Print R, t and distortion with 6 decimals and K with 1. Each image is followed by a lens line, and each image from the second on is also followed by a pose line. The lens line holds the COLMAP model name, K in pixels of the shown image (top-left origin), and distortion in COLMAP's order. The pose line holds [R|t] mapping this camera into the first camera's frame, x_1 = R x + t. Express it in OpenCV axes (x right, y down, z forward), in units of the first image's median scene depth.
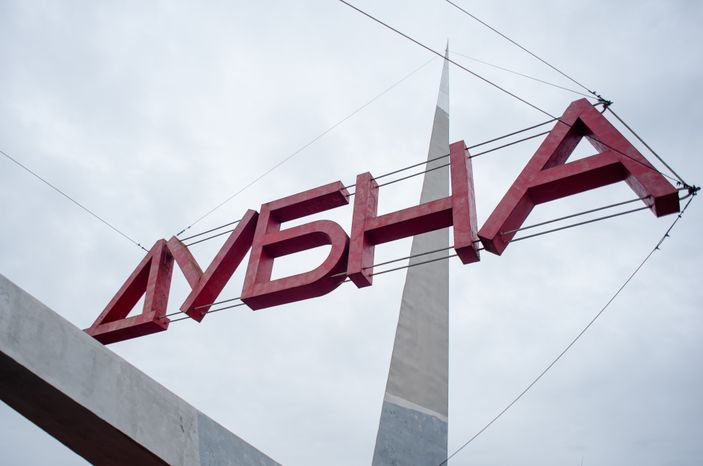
lens RADIAL K [[542.4, 0, 320.7], [0, 542.4, 265.1], [0, 0, 1]] dist [-0.038213, 0.006878]
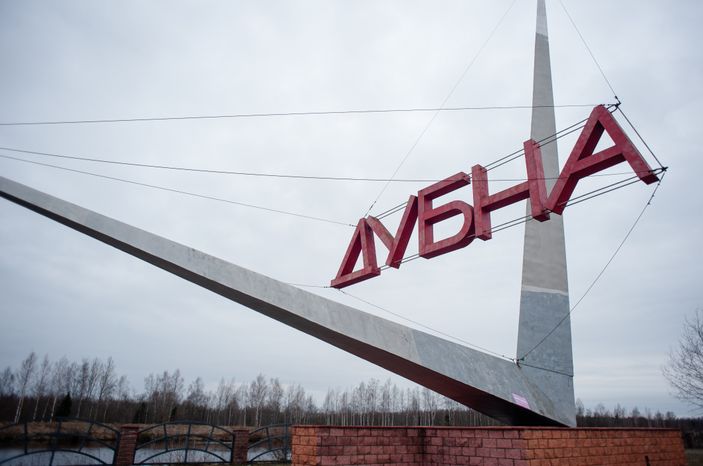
lens RADIAL K [[487.5, 0, 353.4], [0, 487.5, 227.5], [0, 0, 1]] dist [-0.071331, 0.077254]
pose [[0.937046, -0.200292, -0.286054, 0.113912], [0.246274, 0.959794, 0.134699, -0.272644], [0.247574, -0.196667, 0.948699, -0.486522]]
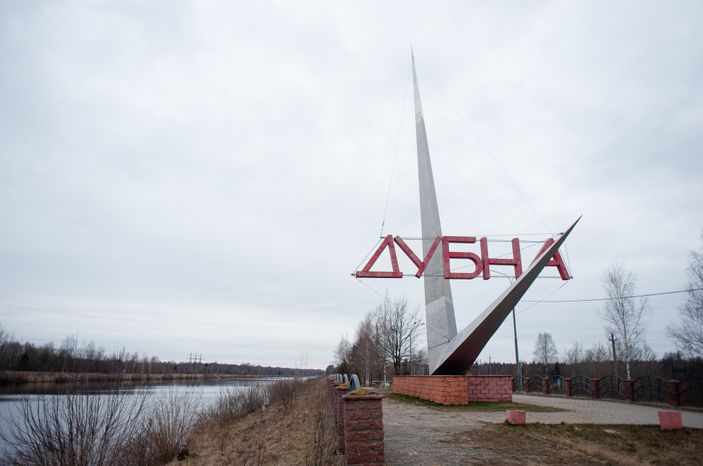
lens RADIAL K [[503.5, 0, 351.5], [0, 503.5, 233.0], [0, 0, 1]] dist [-0.037340, 0.004062]
pose [[0.813450, 0.076480, 0.576585, -2.049614], [-0.263121, 0.932468, 0.247528, -0.665185], [-0.518716, -0.353063, 0.778640, -0.723529]]
